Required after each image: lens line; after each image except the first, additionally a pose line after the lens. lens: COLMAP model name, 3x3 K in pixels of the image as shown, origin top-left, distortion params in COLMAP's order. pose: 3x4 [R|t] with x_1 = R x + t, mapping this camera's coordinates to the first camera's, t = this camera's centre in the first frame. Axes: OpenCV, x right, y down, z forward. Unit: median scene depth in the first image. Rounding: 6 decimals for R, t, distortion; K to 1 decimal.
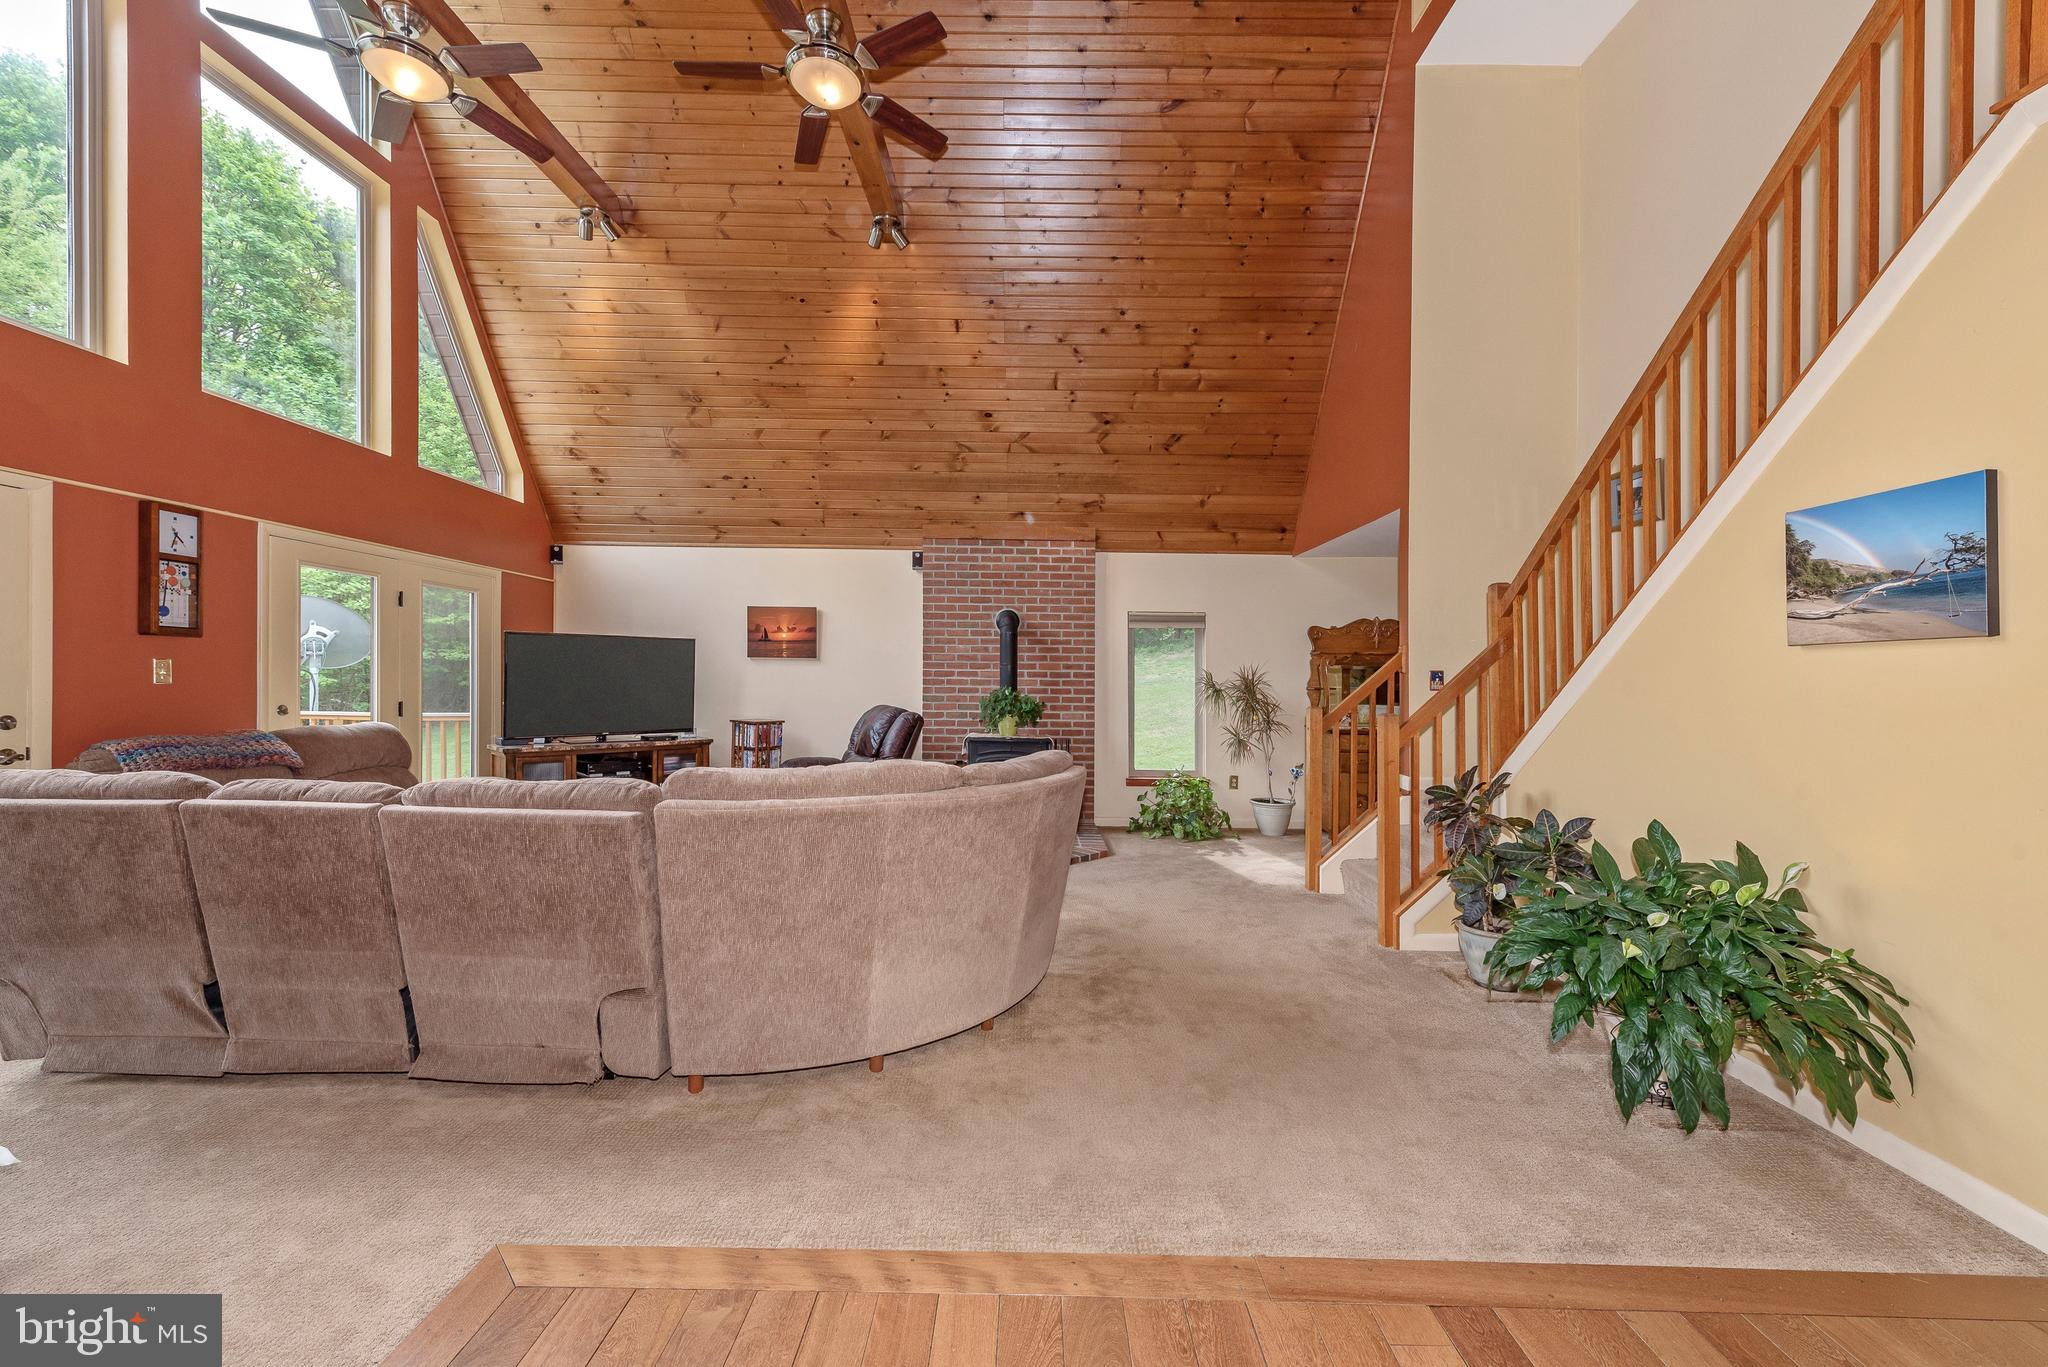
lens RADIAL K [[812.9, 0, 1034.7], [0, 812.9, 681.4], [0, 0, 1]] dist [0.010867, -0.004164]
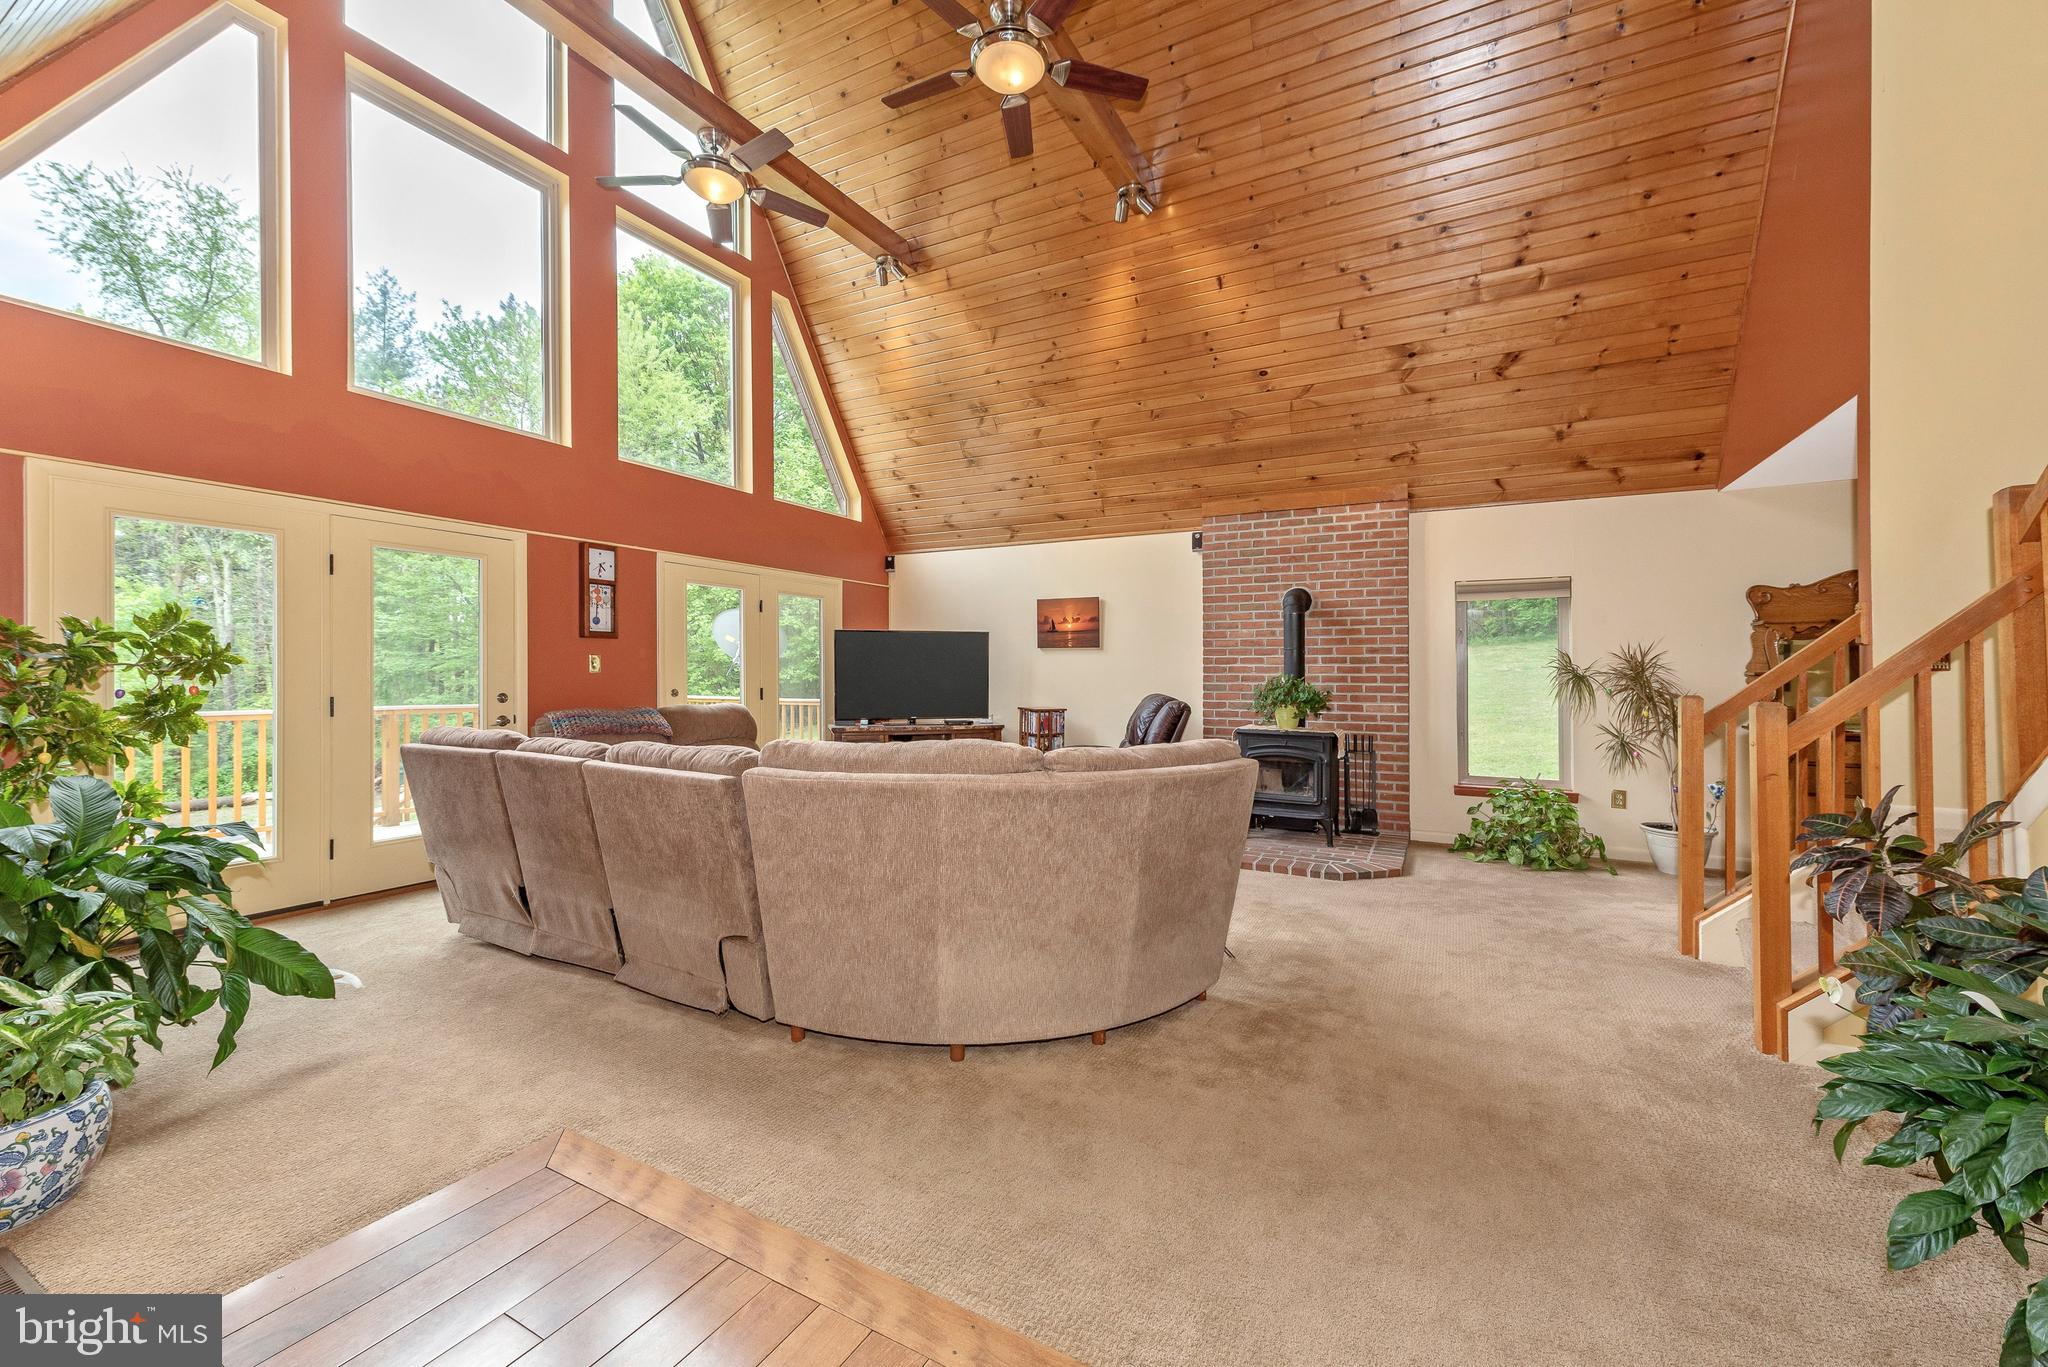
lens RADIAL K [[812.9, 0, 1017.2], [0, 812.9, 676.2], [0, 0, 1]] dist [0.010867, -0.004164]
pose [[0.875846, -0.007004, -0.482541, 0.161362], [0.006219, 0.999975, -0.003227, 0.012154], [0.482551, -0.000175, 0.875868, 0.088690]]
